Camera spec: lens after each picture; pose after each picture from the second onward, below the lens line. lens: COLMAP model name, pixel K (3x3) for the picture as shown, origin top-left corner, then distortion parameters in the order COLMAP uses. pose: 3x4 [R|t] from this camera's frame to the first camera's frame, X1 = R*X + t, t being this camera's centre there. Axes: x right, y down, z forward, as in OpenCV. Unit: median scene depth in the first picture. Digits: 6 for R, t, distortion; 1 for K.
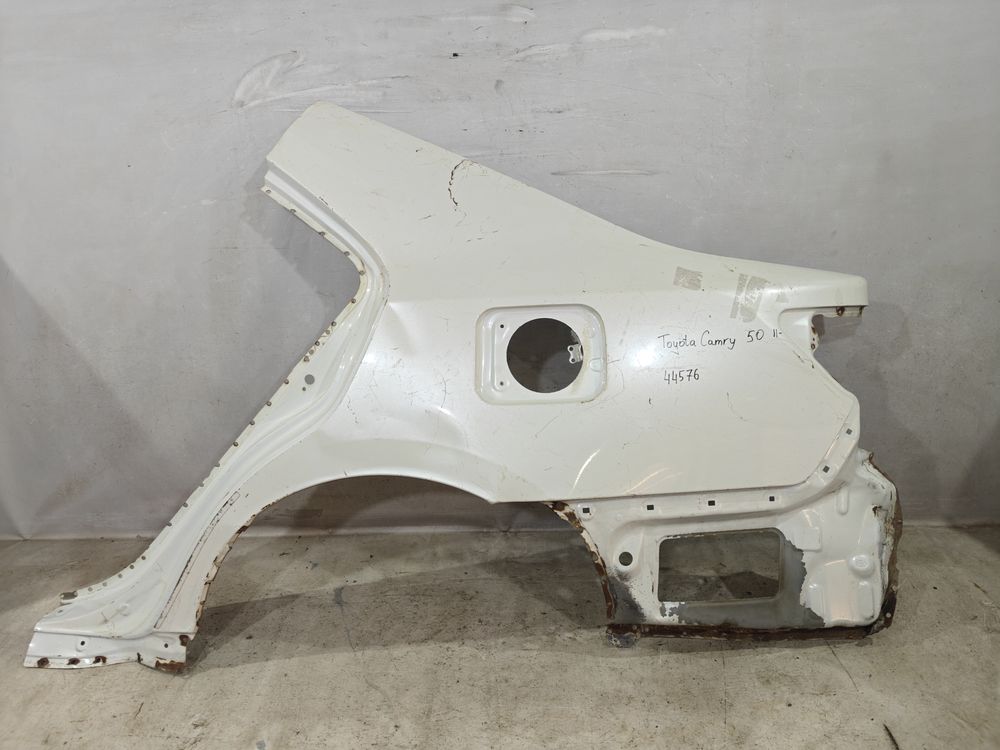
lens RADIAL K [[678.6, 0, 497.5], [0, 678.6, 376.1], [0, 0, 1]] dist [0.043341, -0.046911]
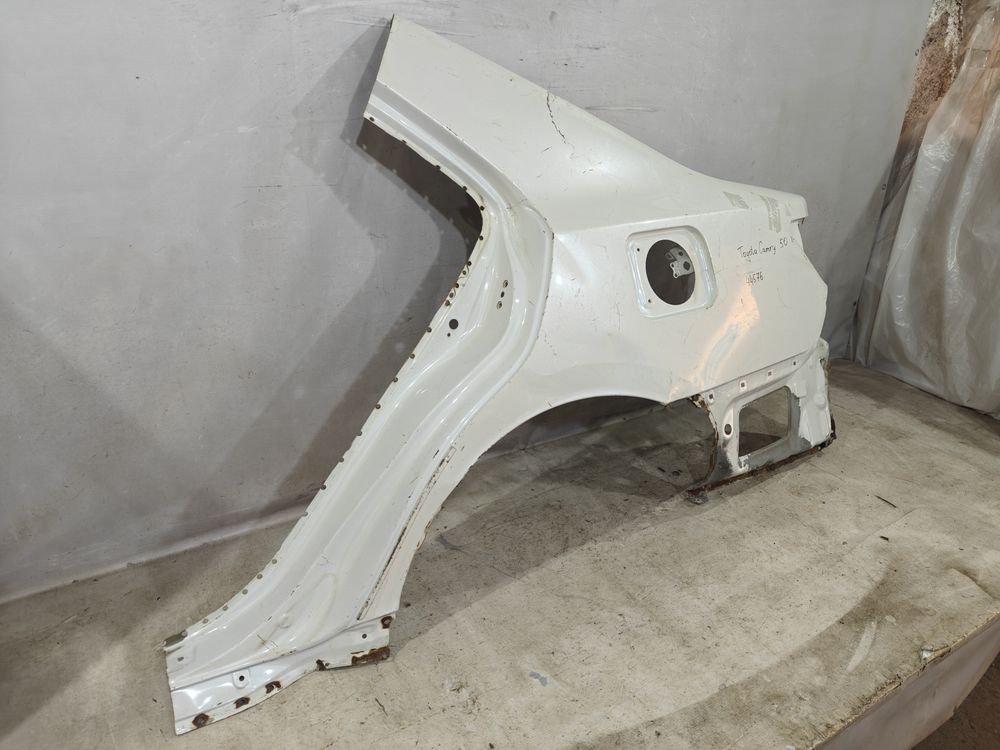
lens RADIAL K [[678.6, 0, 497.2], [0, 678.6, 377.9], [0, 0, 1]] dist [0.043341, -0.046911]
pose [[0.834059, -0.172665, 0.523958, -0.721004], [0.122050, 0.983977, 0.129975, -0.036104], [-0.538005, -0.044458, 0.841769, 0.156814]]
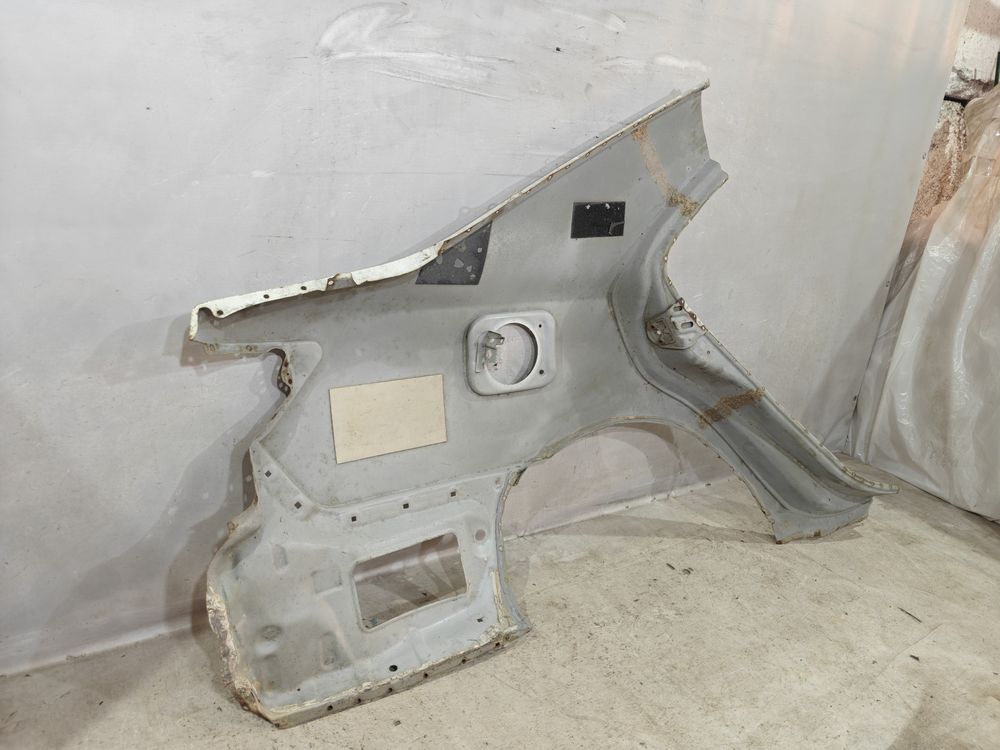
lens RADIAL K [[678.6, 0, 498.0], [0, 678.6, 376.8], [0, 0, 1]] dist [0.043341, -0.046911]
pose [[0.809281, -0.068734, 0.583386, -0.733830], [0.057644, 0.997630, 0.037574, -0.053438], [-0.584586, 0.003221, 0.811325, 0.277178]]
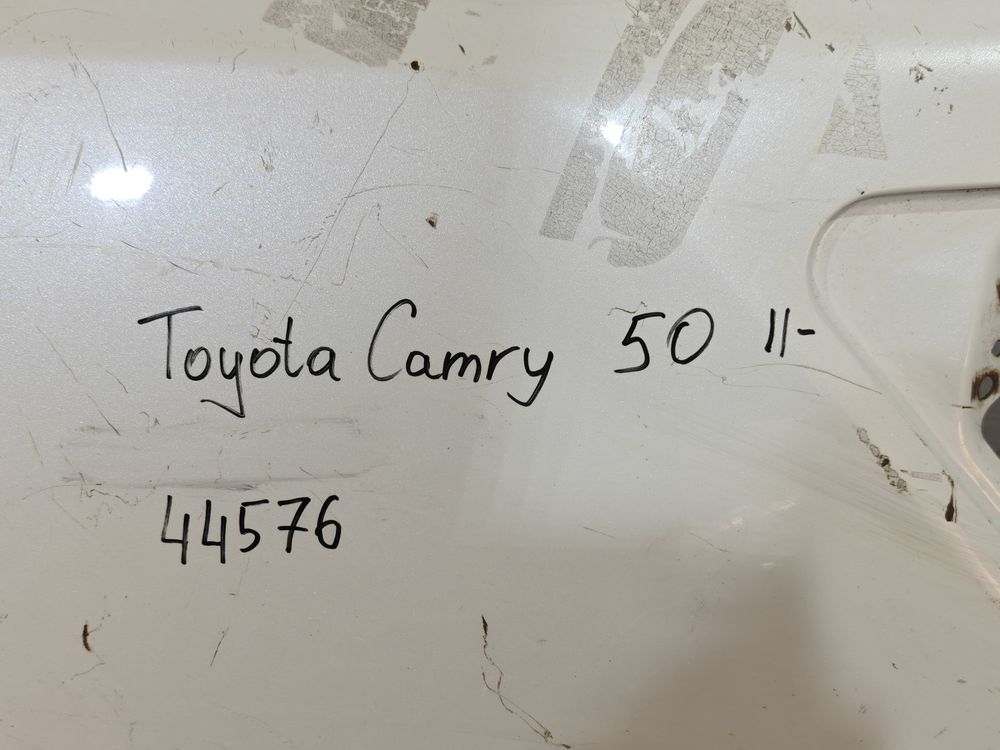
lens RADIAL K [[1407.0, 0, 496.9], [0, 1407.0, 373.1], [0, 0, 1]] dist [0.047630, 0.000000]
pose [[0.996368, 0.073119, -0.043642, 0.308721], [-0.053923, 0.938440, 0.341207, -0.158715], [0.065904, -0.337615, 0.938974, 0.559414]]
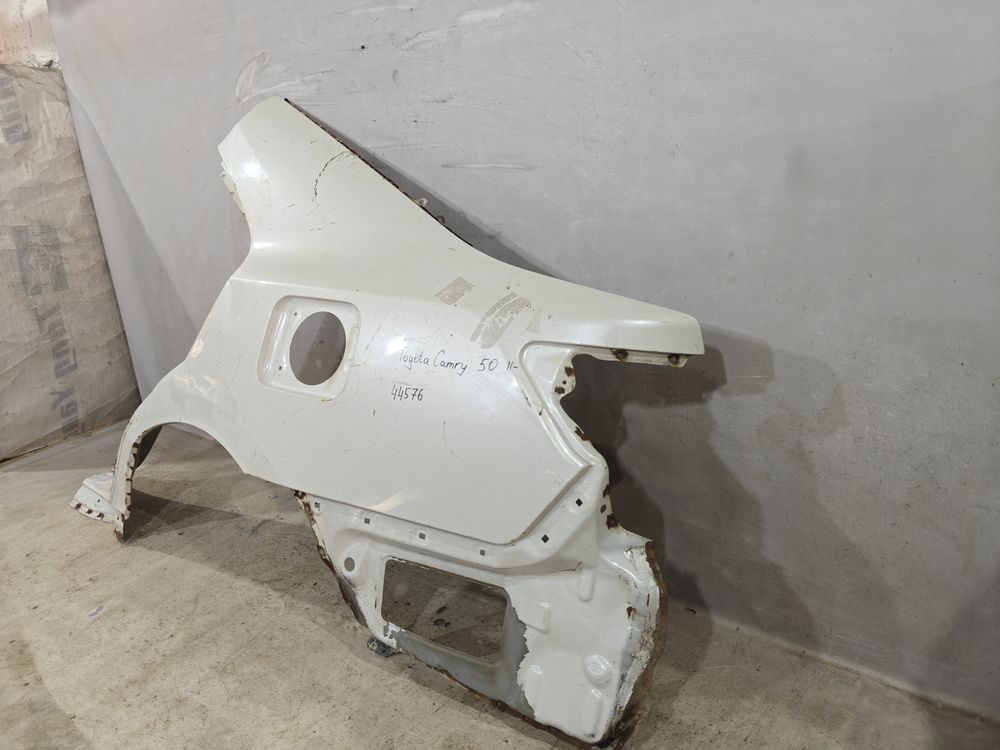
lens RADIAL K [[678.6, 0, 498.2], [0, 678.6, 375.0], [0, 0, 1]] dist [0.043341, -0.046911]
pose [[0.839246, 0.181421, -0.512594, 0.737471], [-0.159369, 0.983368, 0.087114, -0.109792], [0.519873, 0.008582, 0.854201, 0.236036]]
